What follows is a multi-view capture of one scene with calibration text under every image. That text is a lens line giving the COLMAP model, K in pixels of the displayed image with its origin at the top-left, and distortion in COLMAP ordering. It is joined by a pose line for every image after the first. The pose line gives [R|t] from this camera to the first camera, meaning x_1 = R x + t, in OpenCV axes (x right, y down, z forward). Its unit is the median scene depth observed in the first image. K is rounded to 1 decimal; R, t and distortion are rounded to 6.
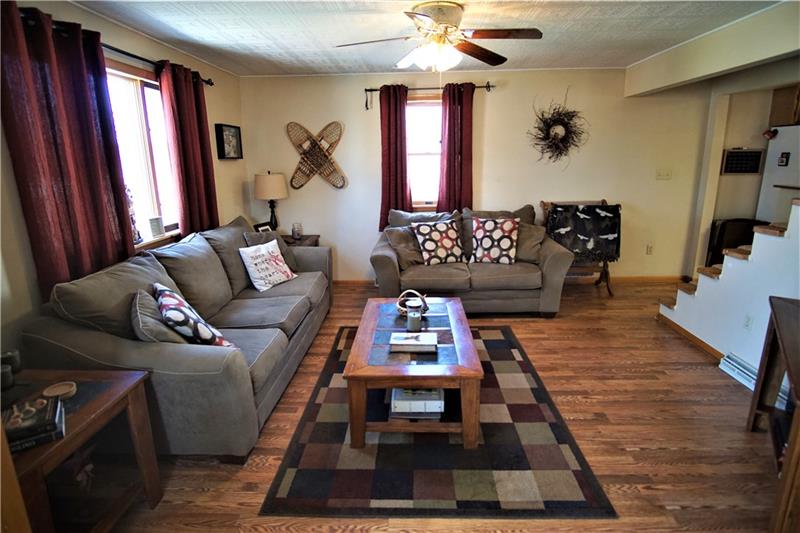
lens RADIAL K [[427.9, 0, 400.0], [0, 427.9, 266.5], [0, 0, 1]] dist [-0.040222, 0.012158]
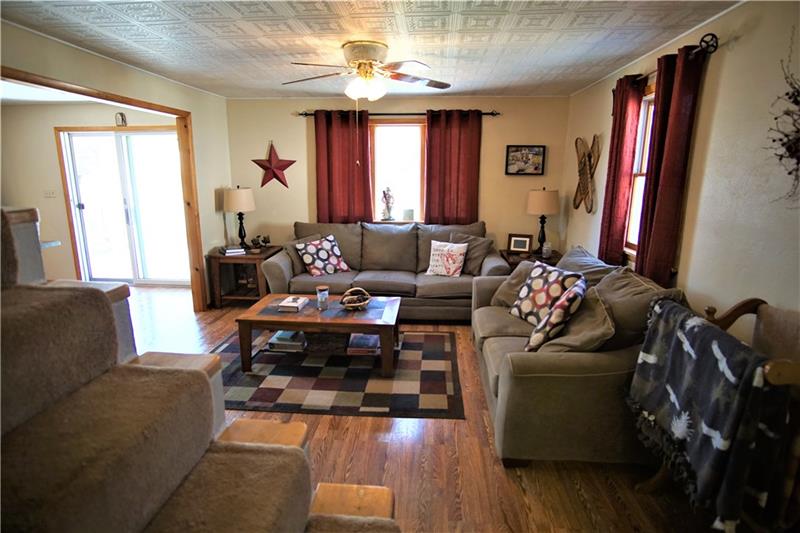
lens RADIAL K [[427.9, 0, 400.0], [0, 427.9, 266.5], [0, 0, 1]] dist [-0.040222, 0.012158]
pose [[-0.039368, 0.234192, -0.971393, 1.197215], [-0.234684, 0.942786, 0.236807, -0.327702], [0.971274, 0.237293, 0.017845, 1.099404]]
